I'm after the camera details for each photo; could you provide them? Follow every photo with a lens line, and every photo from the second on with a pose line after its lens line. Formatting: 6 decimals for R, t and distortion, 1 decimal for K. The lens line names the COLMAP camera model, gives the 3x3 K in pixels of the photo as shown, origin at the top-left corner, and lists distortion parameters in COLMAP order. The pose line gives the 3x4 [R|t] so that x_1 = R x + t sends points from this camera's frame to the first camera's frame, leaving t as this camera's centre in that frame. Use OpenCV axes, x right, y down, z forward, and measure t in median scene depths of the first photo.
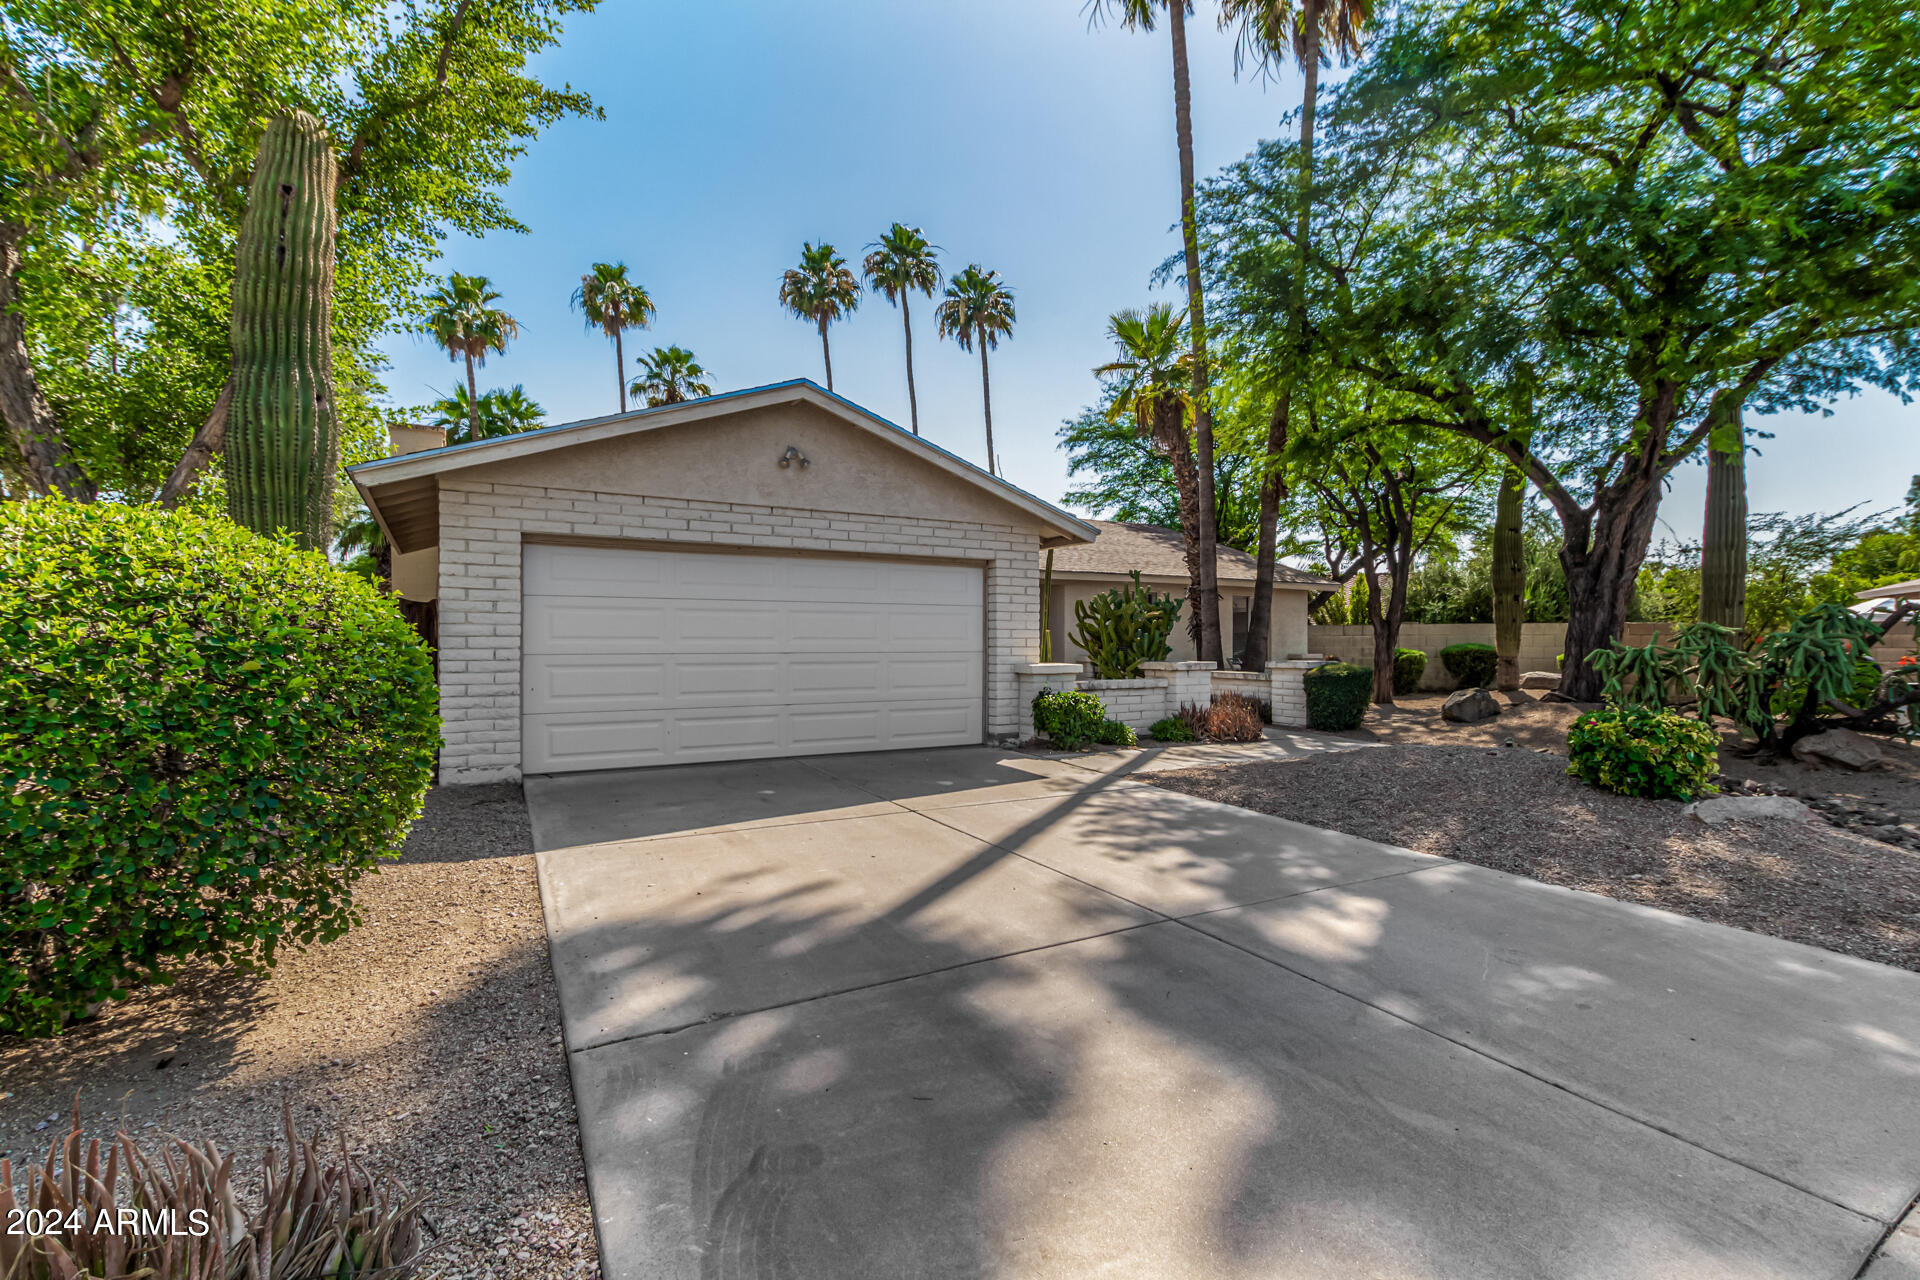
lens RADIAL K [[874.3, 0, 957.8], [0, 874.3, 641.5], [0, 0, 1]] dist [0.013566, -0.007250]
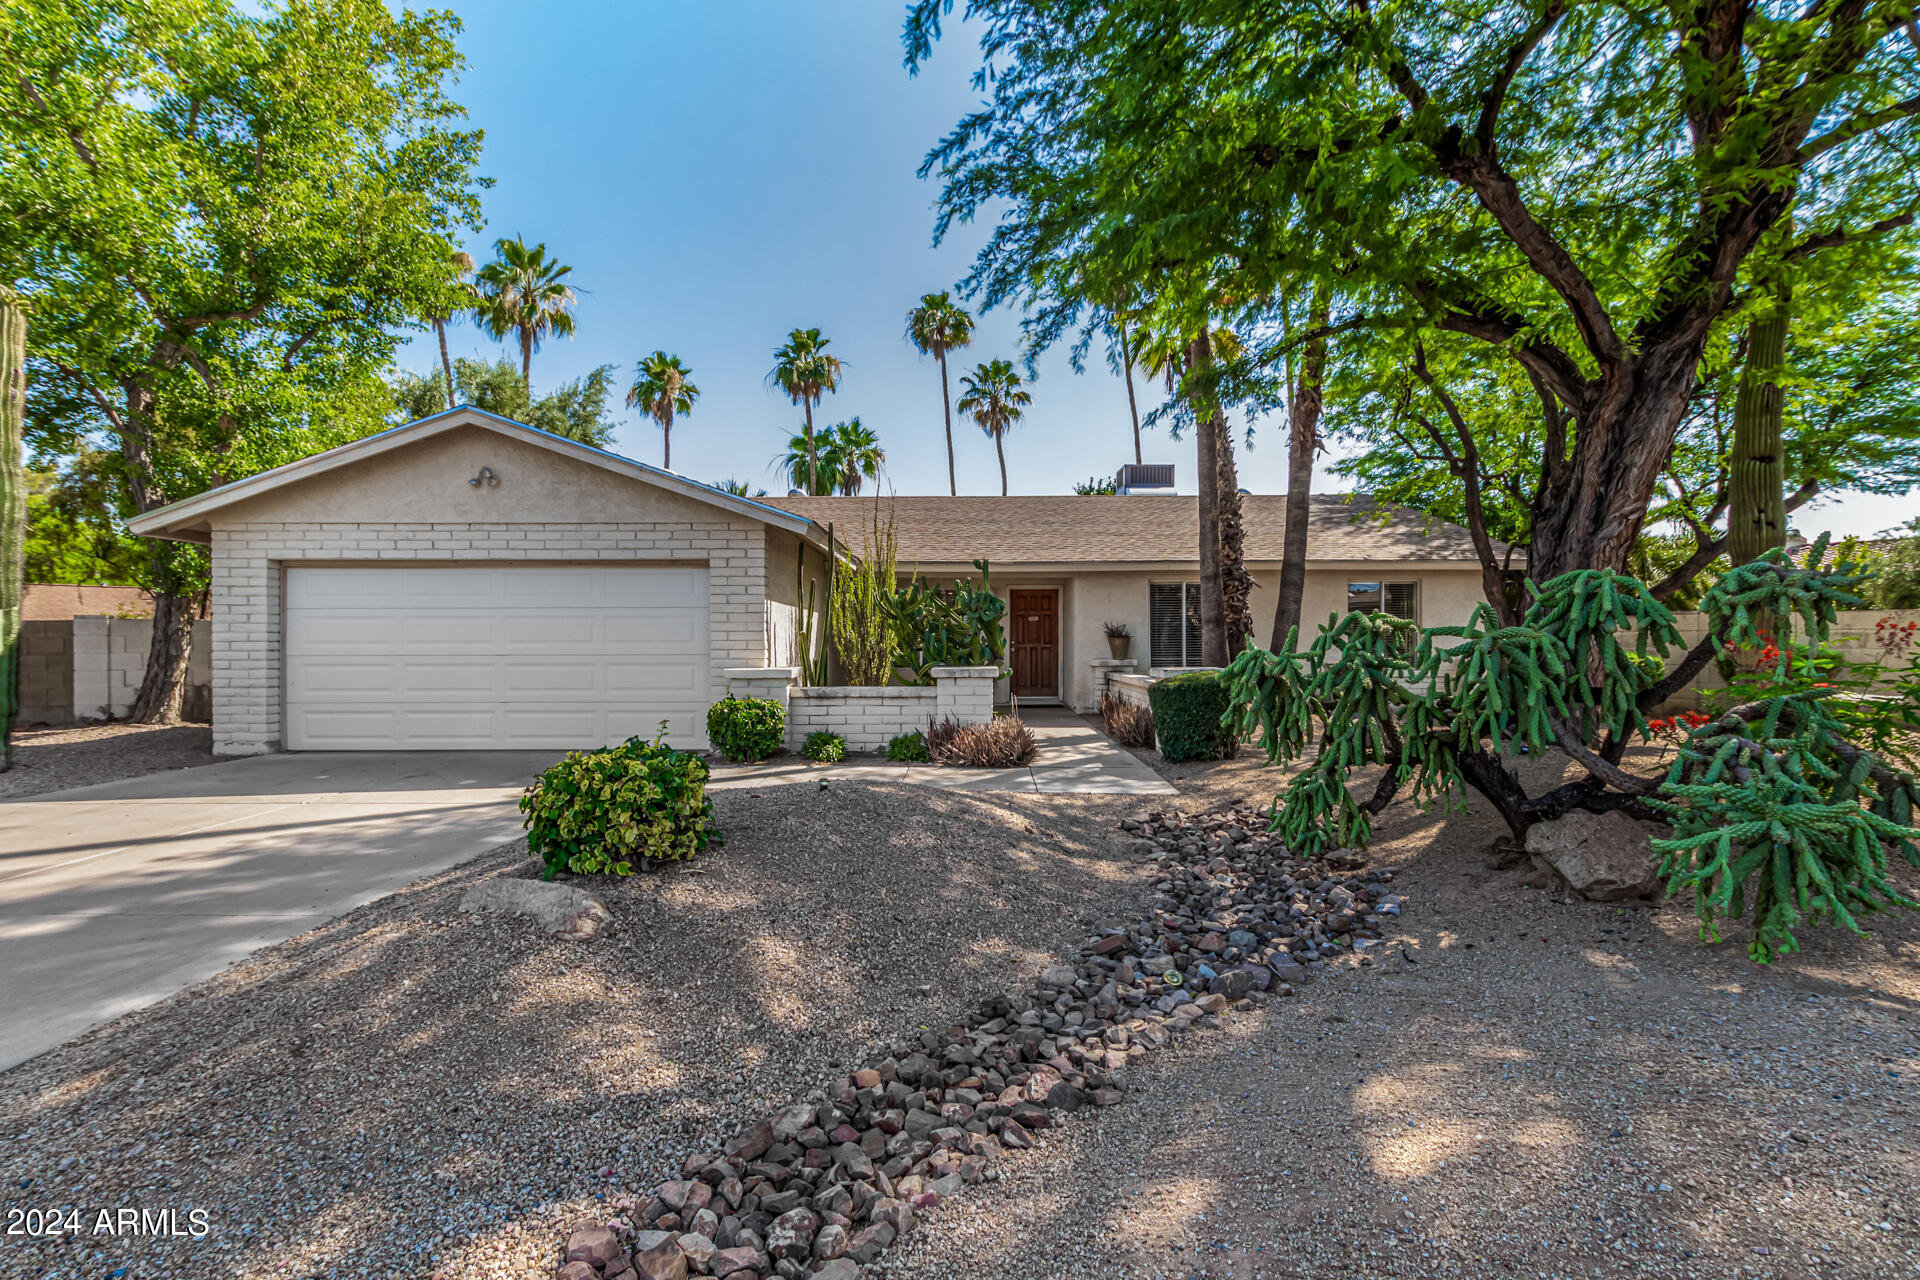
lens RADIAL K [[874.3, 0, 957.8], [0, 874.3, 641.5], [0, 0, 1]] dist [0.013566, -0.007250]
pose [[0.872063, -0.003611, -0.489380, 0.789362], [0.005583, 0.999981, 0.002569, -0.003367], [0.489362, -0.004973, 0.872067, 0.301718]]
